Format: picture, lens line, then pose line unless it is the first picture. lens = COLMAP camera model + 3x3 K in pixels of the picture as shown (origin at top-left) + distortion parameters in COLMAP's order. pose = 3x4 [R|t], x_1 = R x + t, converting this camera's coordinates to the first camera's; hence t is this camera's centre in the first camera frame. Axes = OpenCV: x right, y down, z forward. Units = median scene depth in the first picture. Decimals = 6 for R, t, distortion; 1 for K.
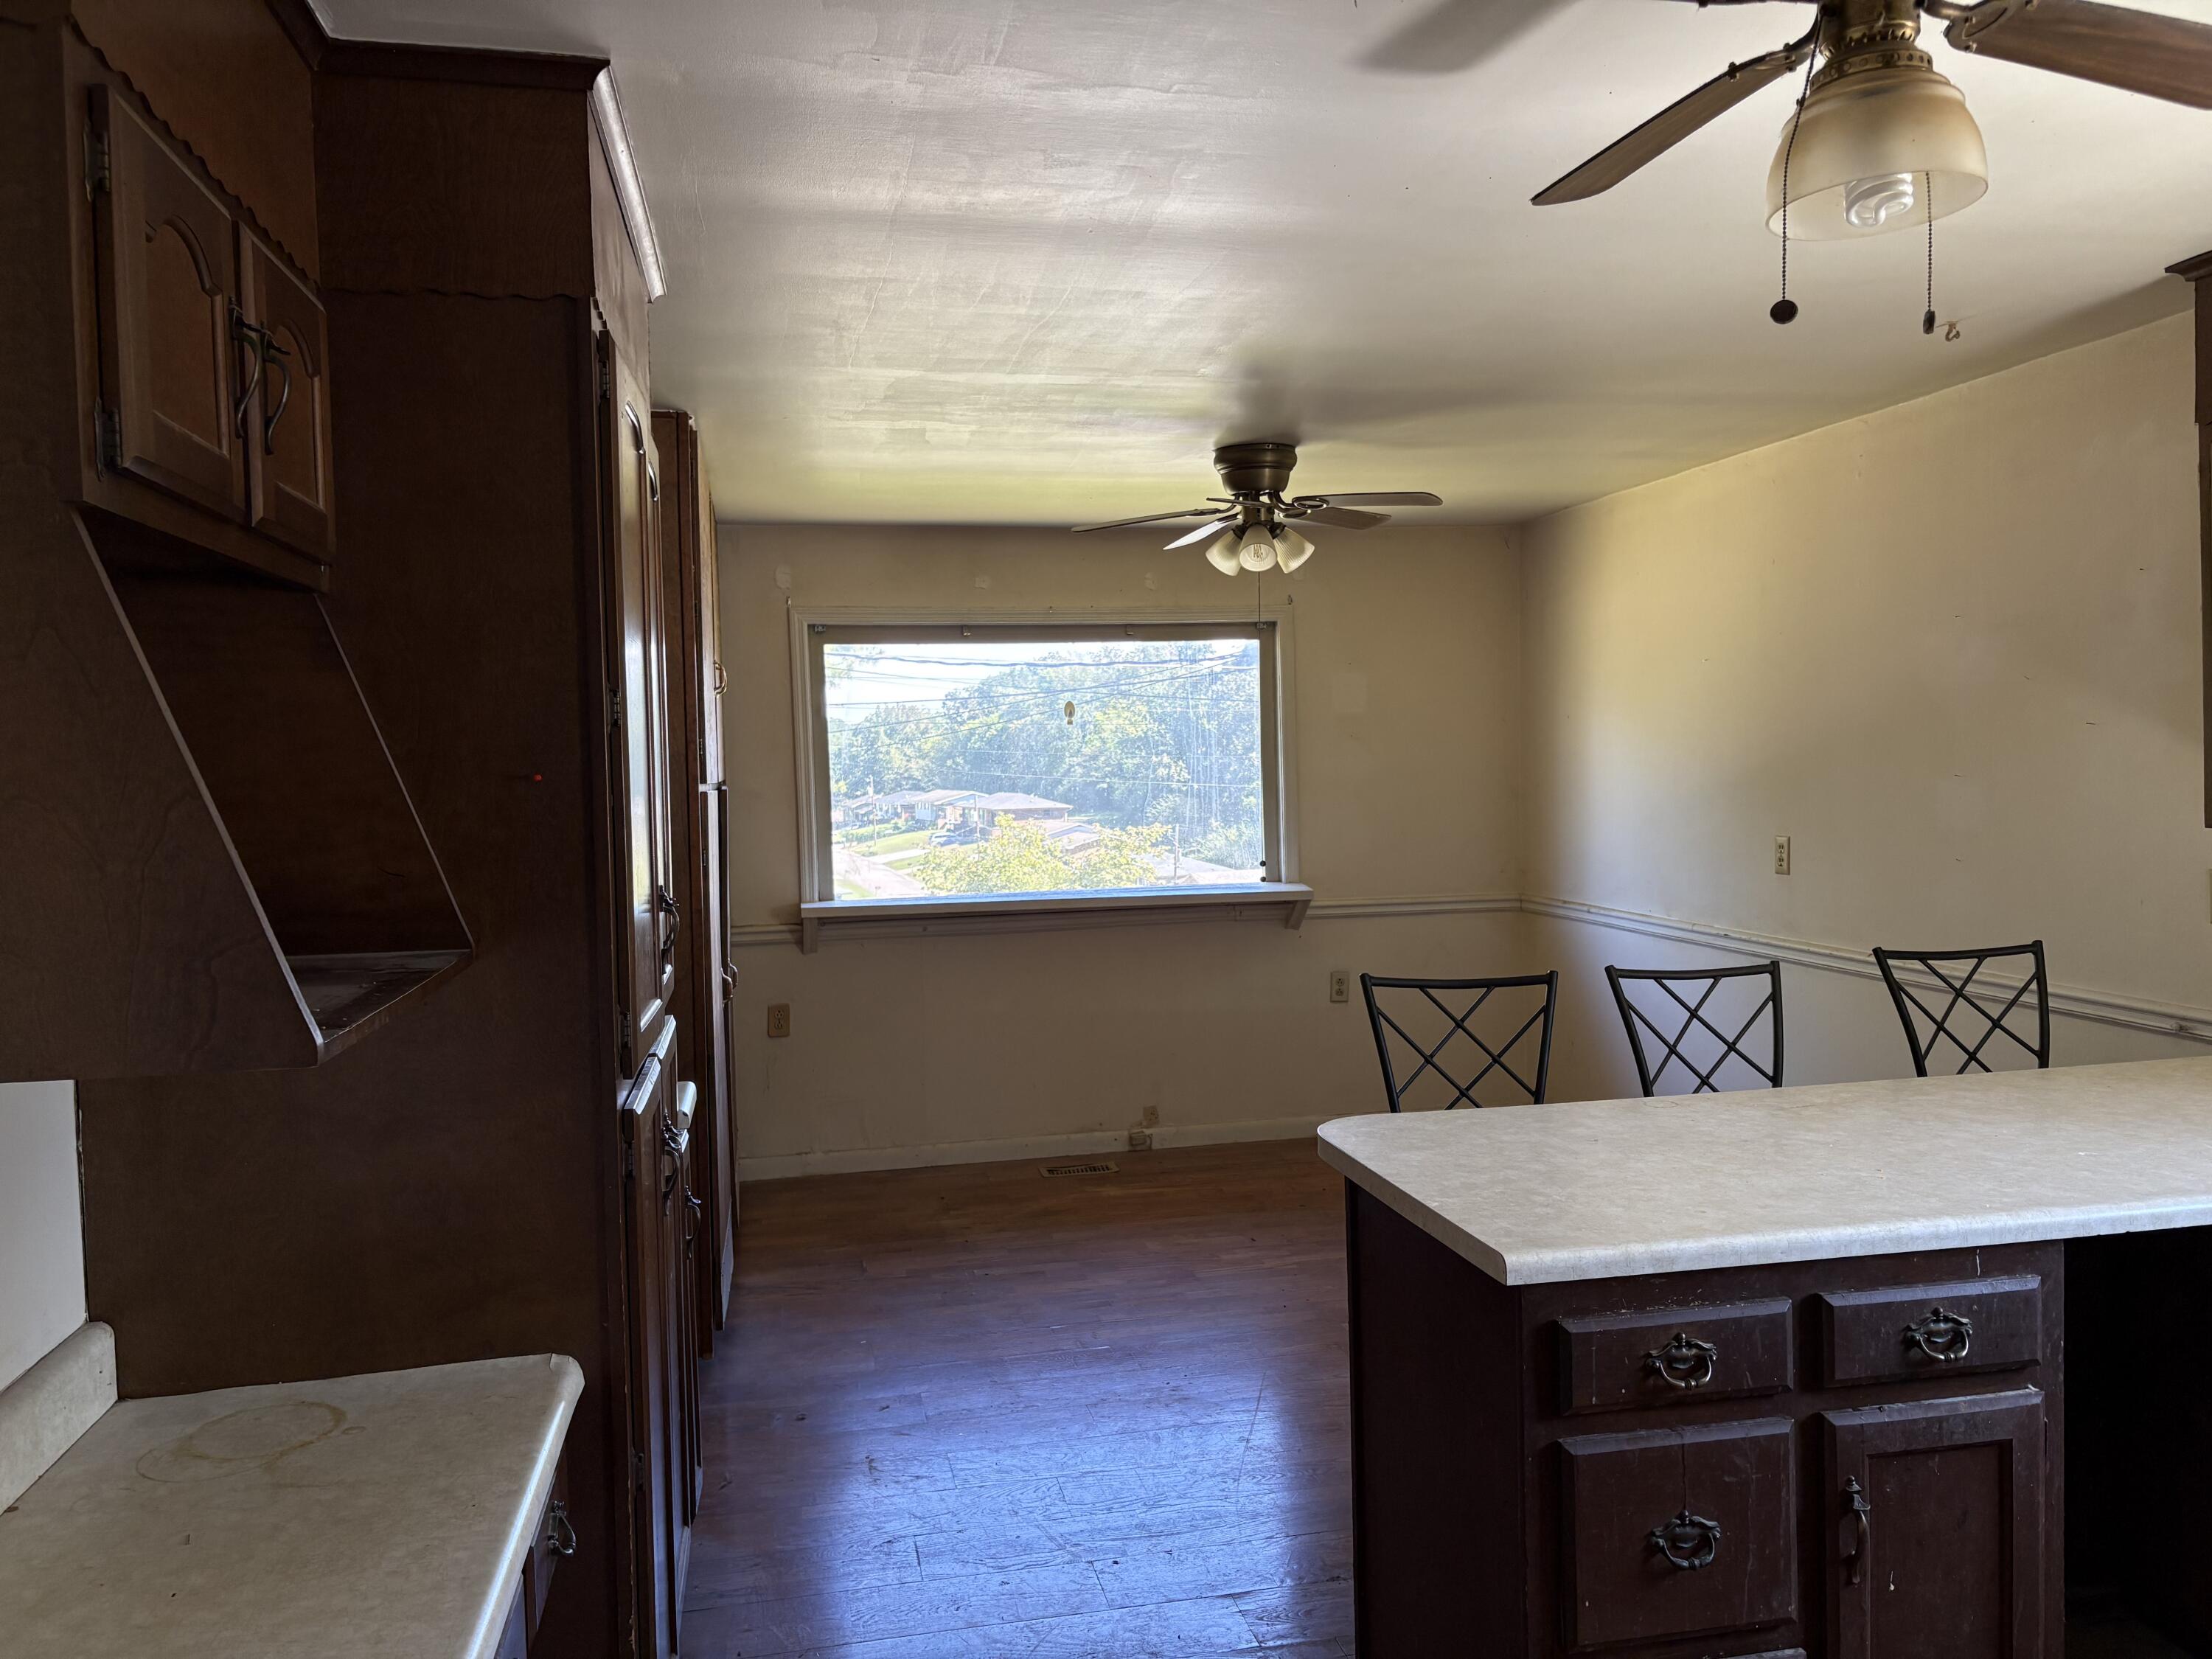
lens RADIAL K [[1659.6, 0, 1129.3], [0, 1659.6, 826.2], [0, 0, 1]] dist [0.077116, -0.093130]
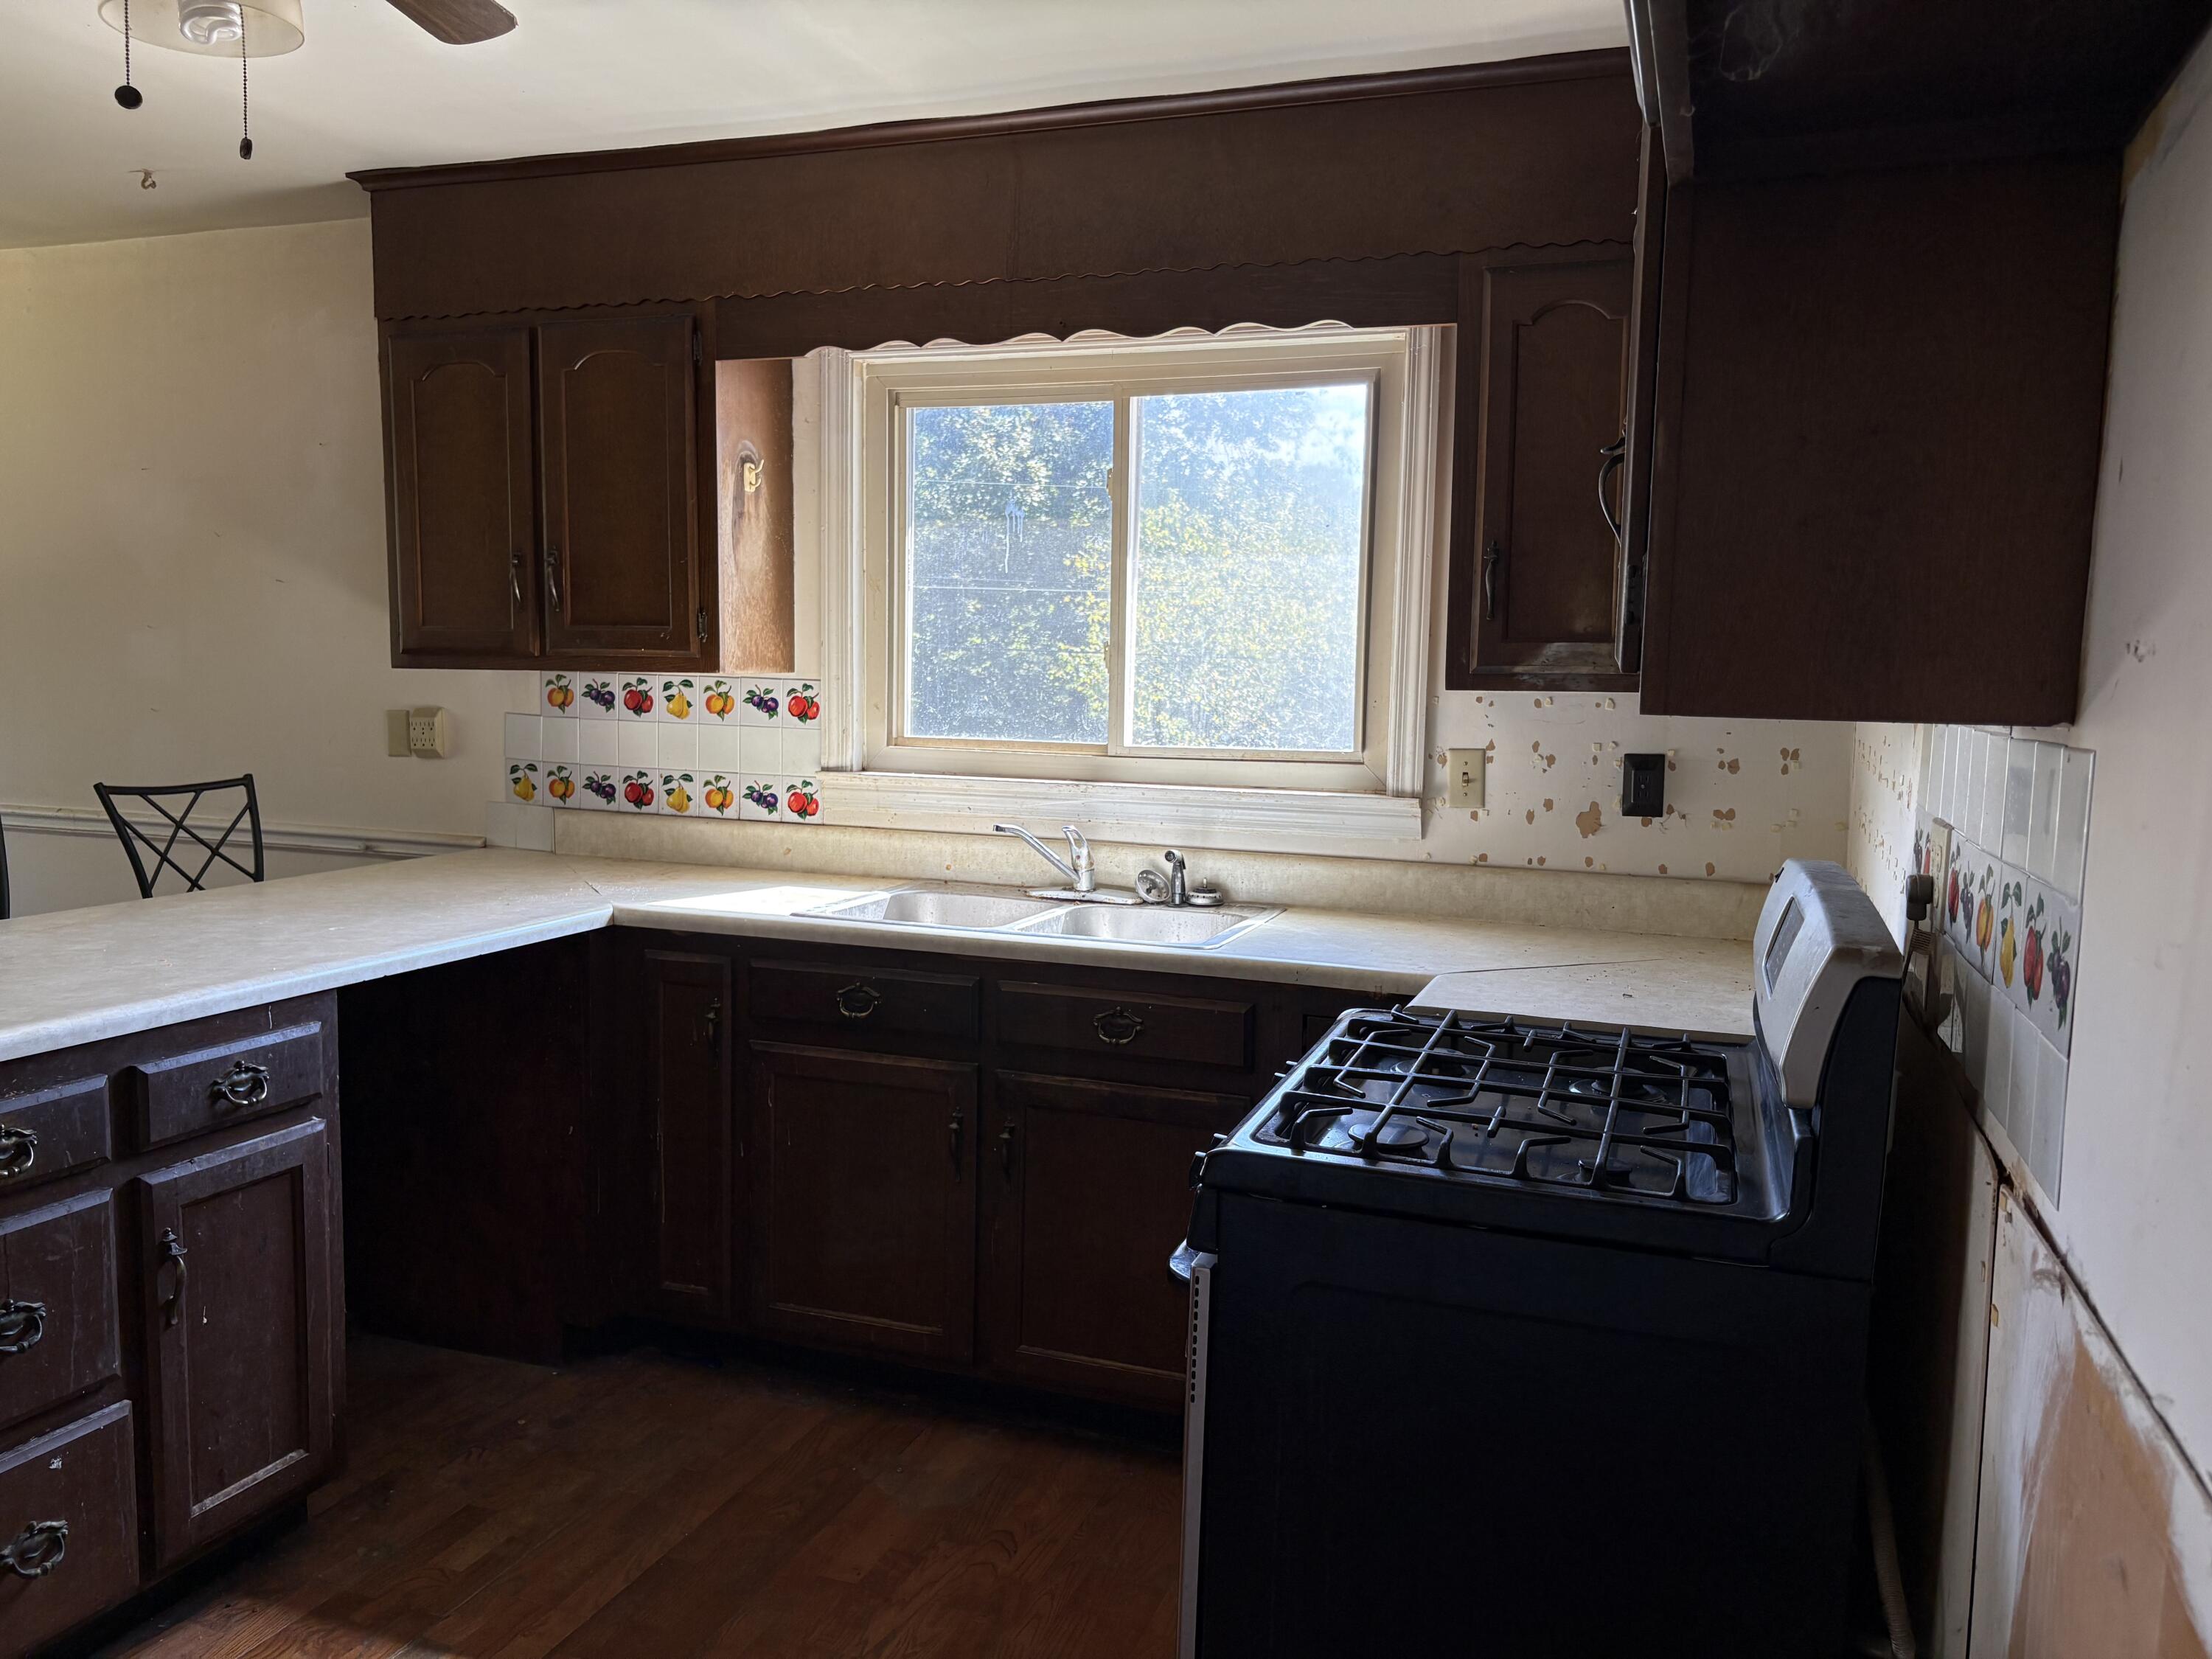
lens RADIAL K [[1658.5, 0, 1106.0], [0, 1658.5, 829.5], [0, 0, 1]] dist [0.060521, -0.084591]
pose [[0.524284, -0.050320, 0.850055, -0.132037], [0.000478, 0.998270, 0.058799, 0.058832], [-0.851543, -0.030421, 0.523401, -0.054046]]
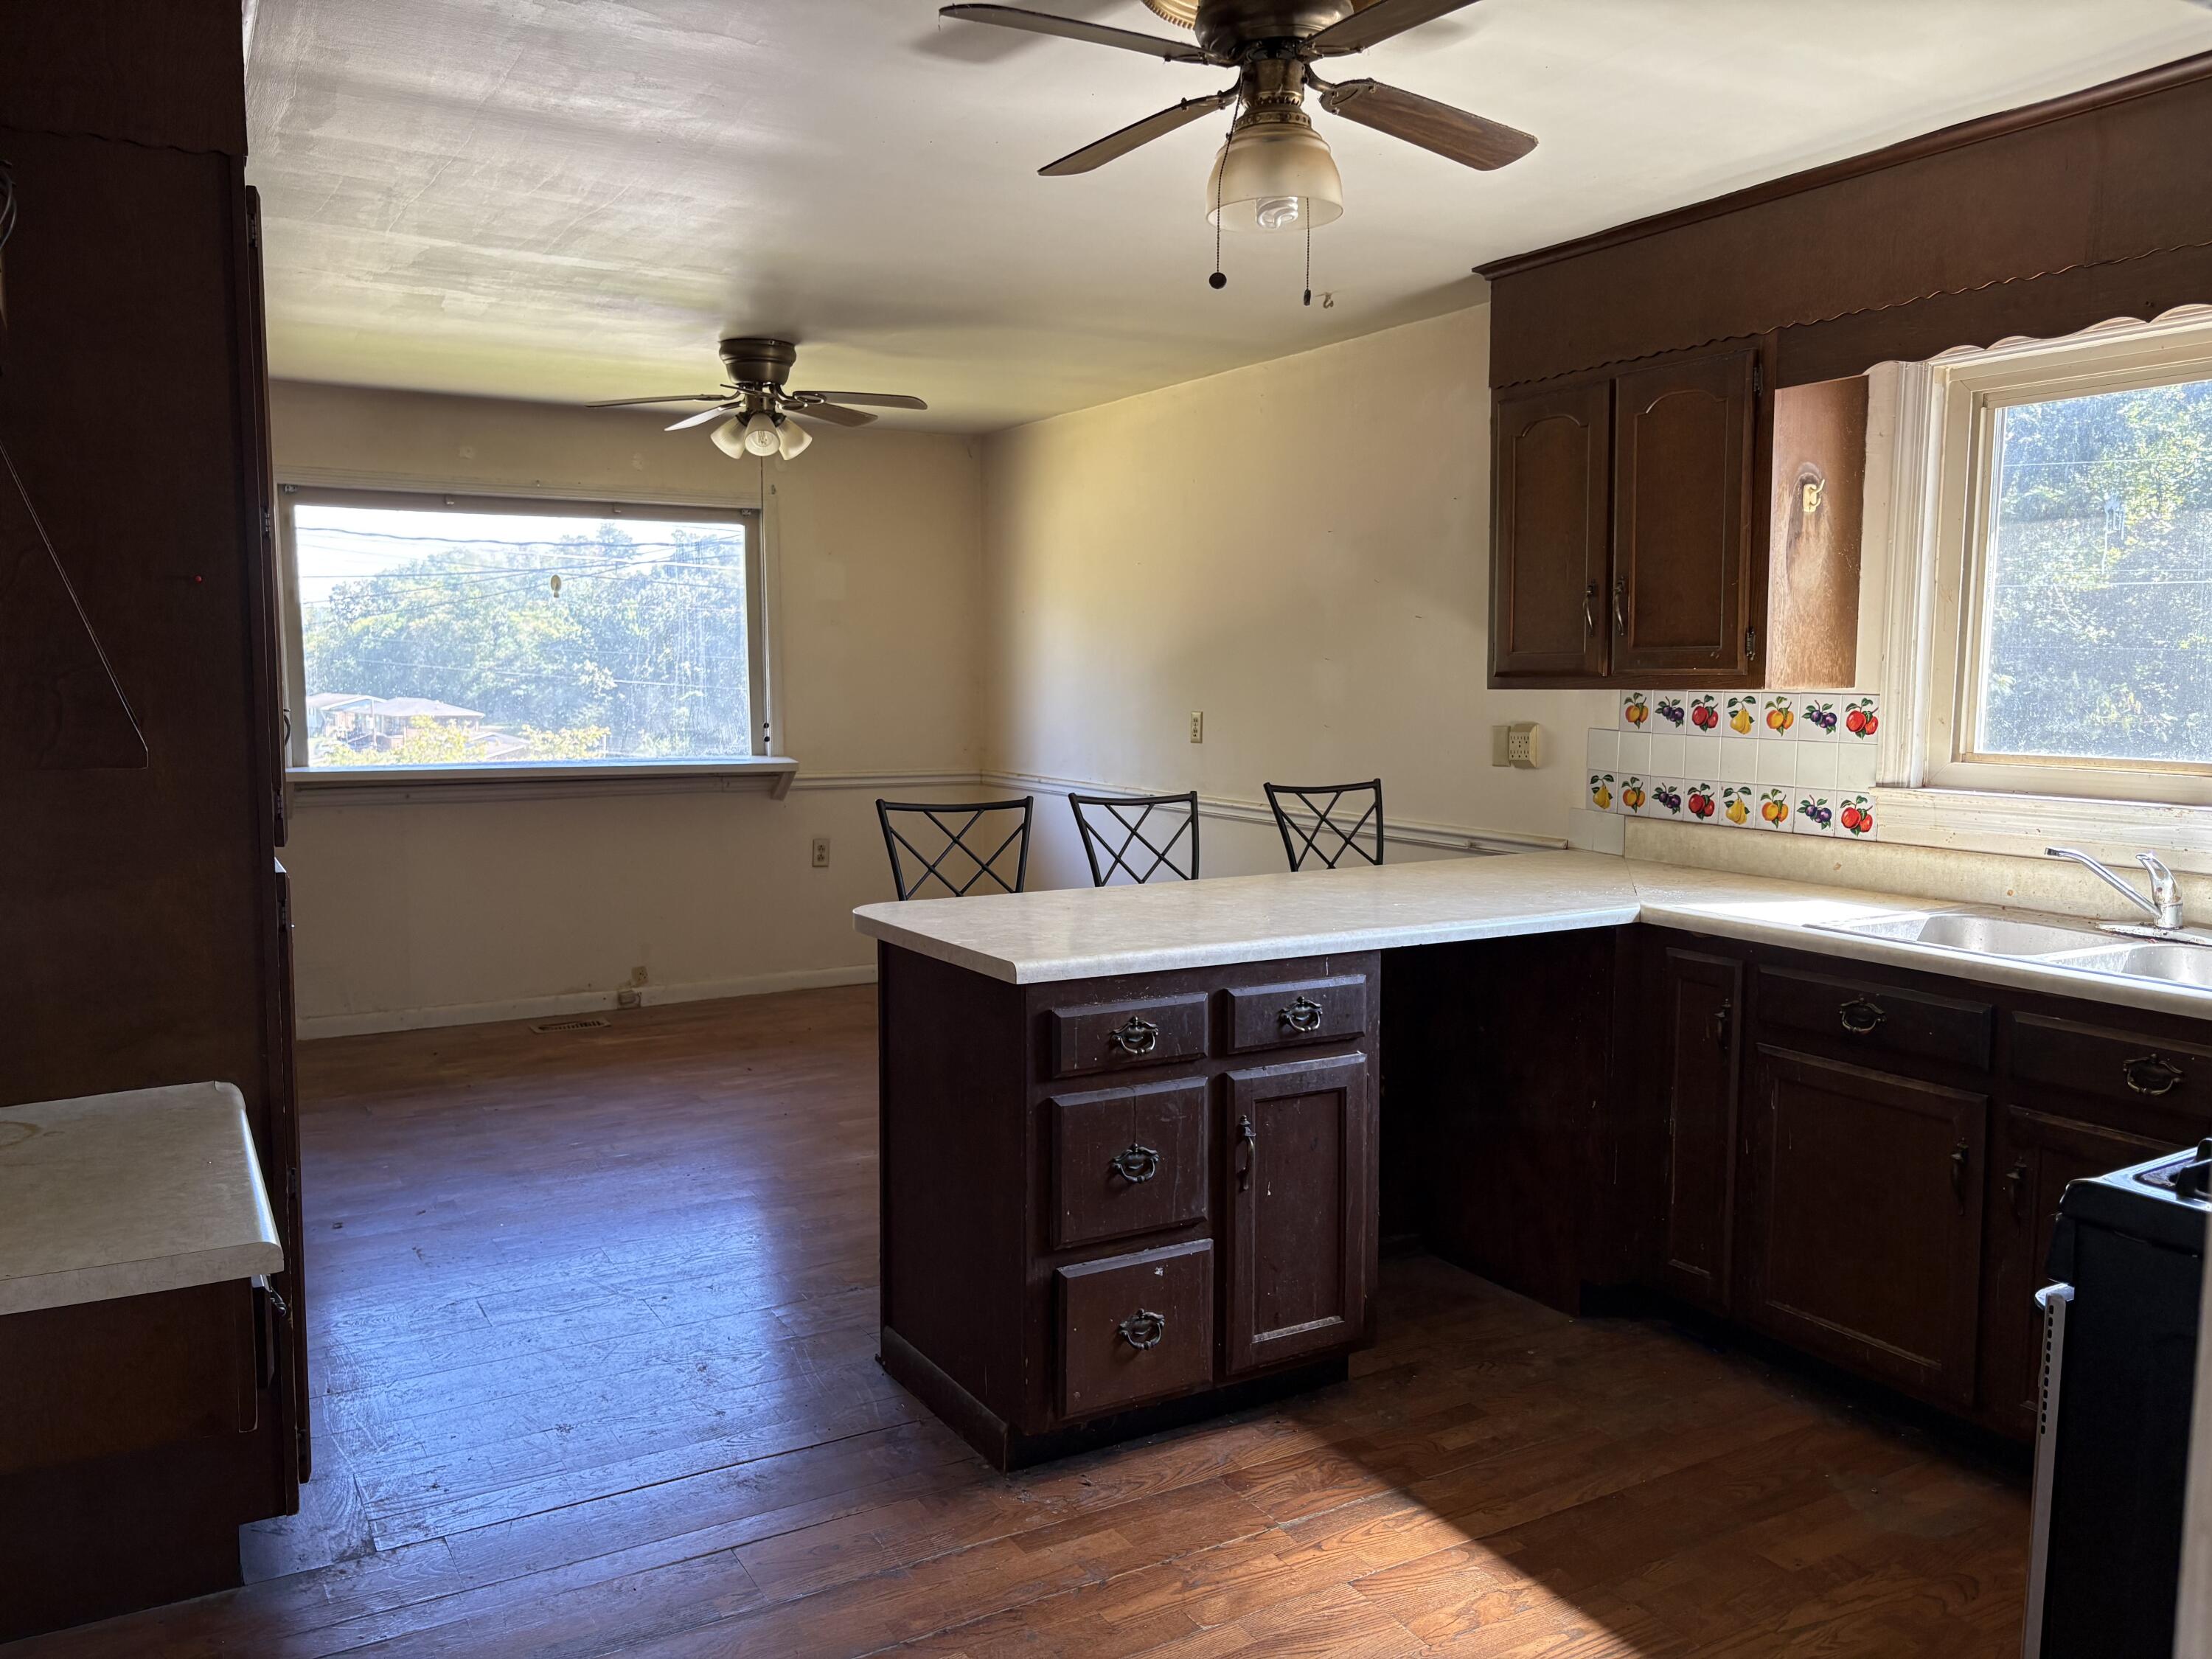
lens RADIAL K [[1658.5, 0, 1106.0], [0, 1658.5, 829.5], [0, 0, 1]] dist [0.060521, -0.084591]
pose [[0.948296, -0.006640, 0.317318, -0.108026], [-0.010336, 0.998605, 0.051784, 0.062157], [-0.317219, -0.052386, 0.946904, -0.239926]]
